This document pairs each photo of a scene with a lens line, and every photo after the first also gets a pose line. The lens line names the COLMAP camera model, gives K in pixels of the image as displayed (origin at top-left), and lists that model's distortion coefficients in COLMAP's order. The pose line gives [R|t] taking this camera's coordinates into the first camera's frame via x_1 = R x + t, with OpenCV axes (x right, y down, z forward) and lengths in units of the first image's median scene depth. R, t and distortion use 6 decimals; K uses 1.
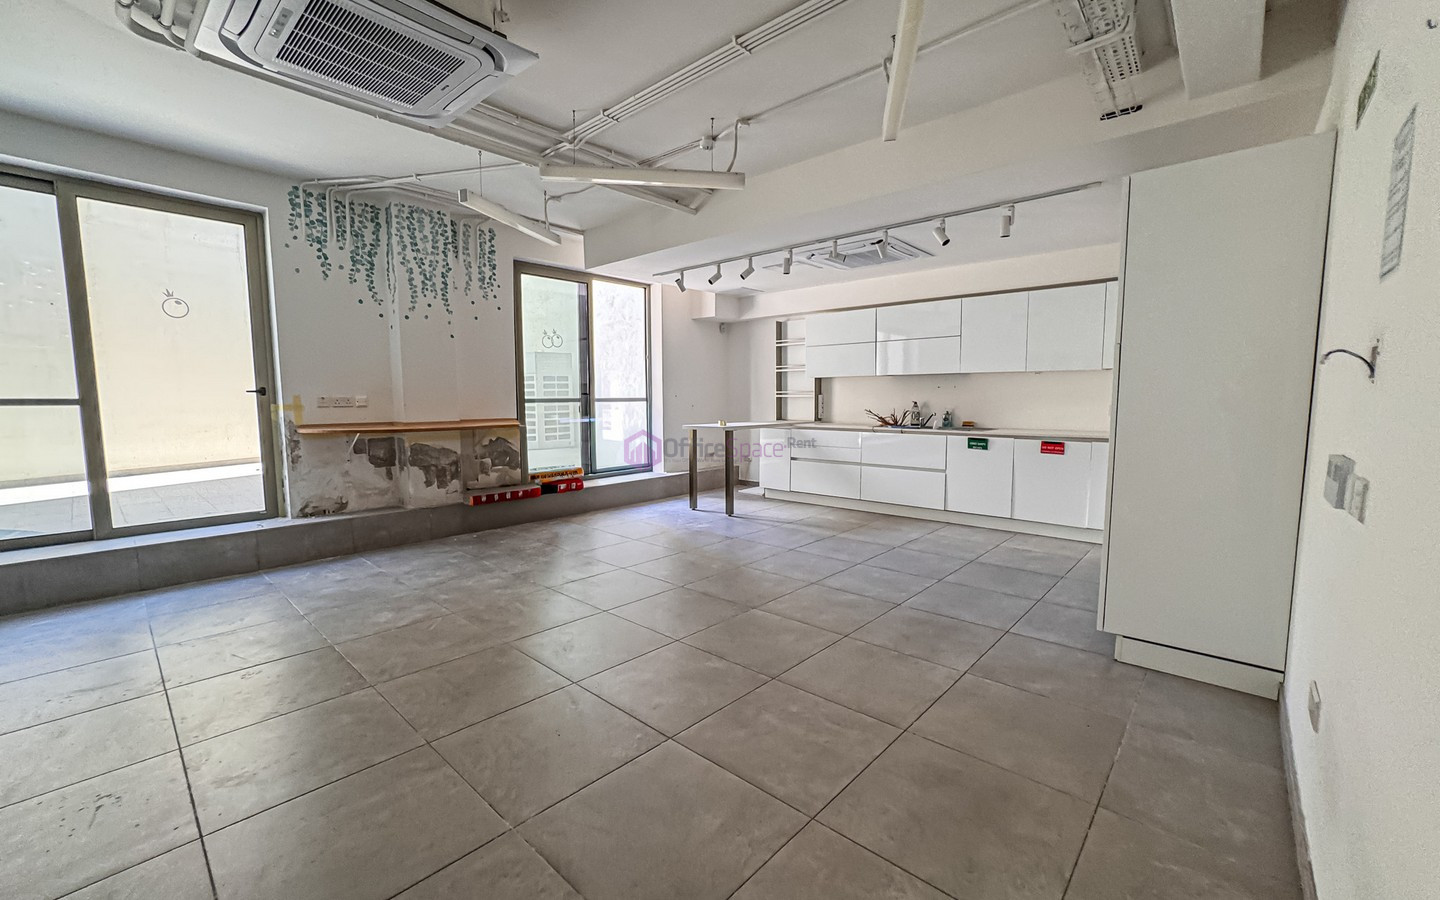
lens RADIAL K [[581.1, 0, 723.8], [0, 581.1, 451.4], [0, 0, 1]] dist [-0.018119, 0.006206]
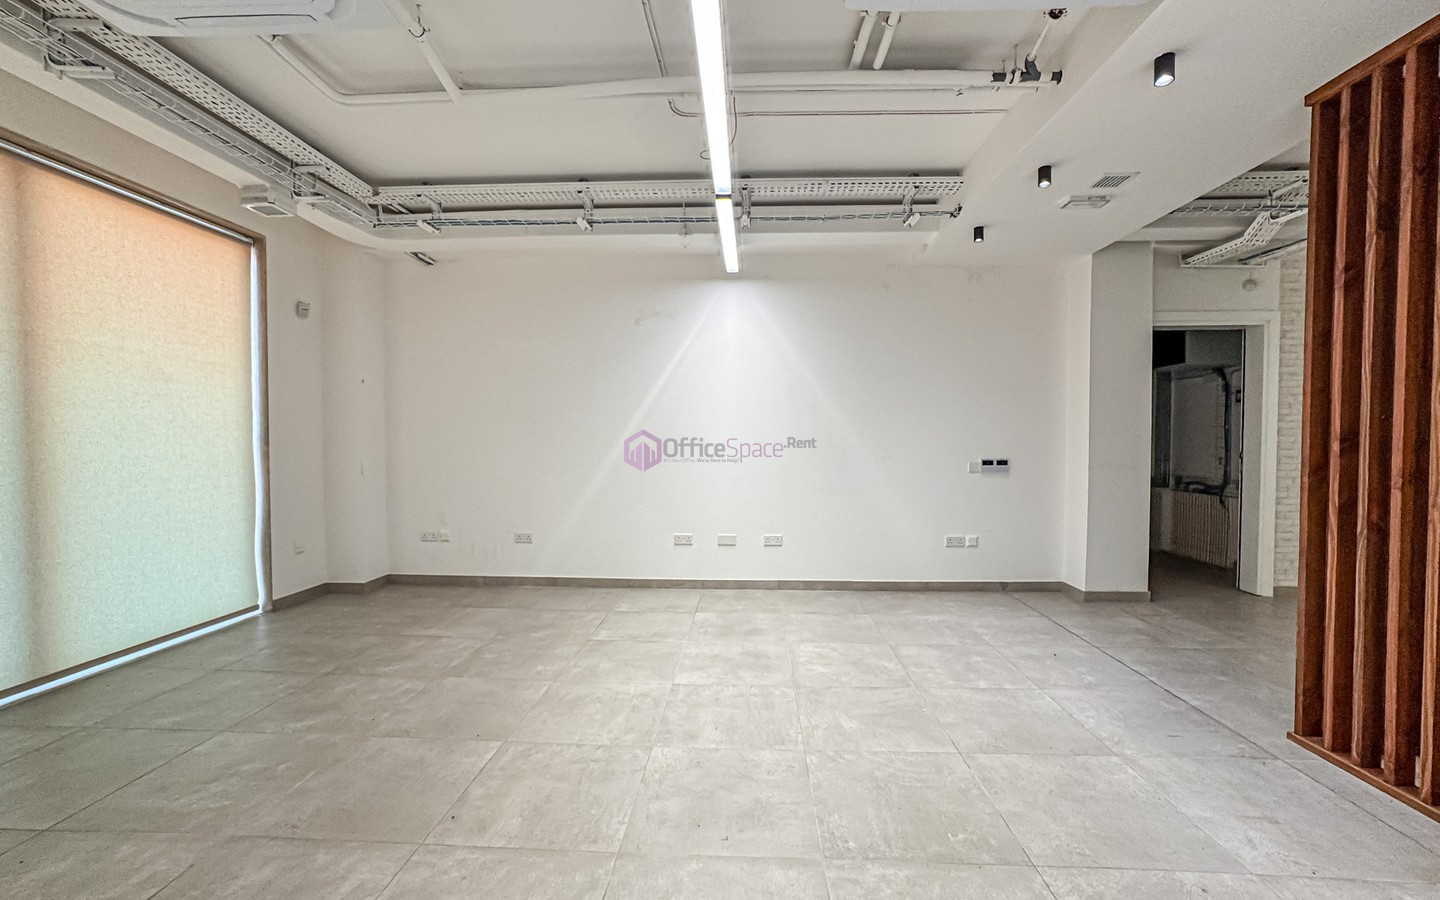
lens RADIAL K [[581.1, 0, 719.2], [0, 581.1, 460.0], [0, 0, 1]] dist [-0.018119, 0.006206]
pose [[-0.774220, 0.026372, -0.632367, 0.300547], [-0.054094, 0.992719, 0.107628, -0.156443], [0.630601, 0.117535, -0.767156, 1.641771]]
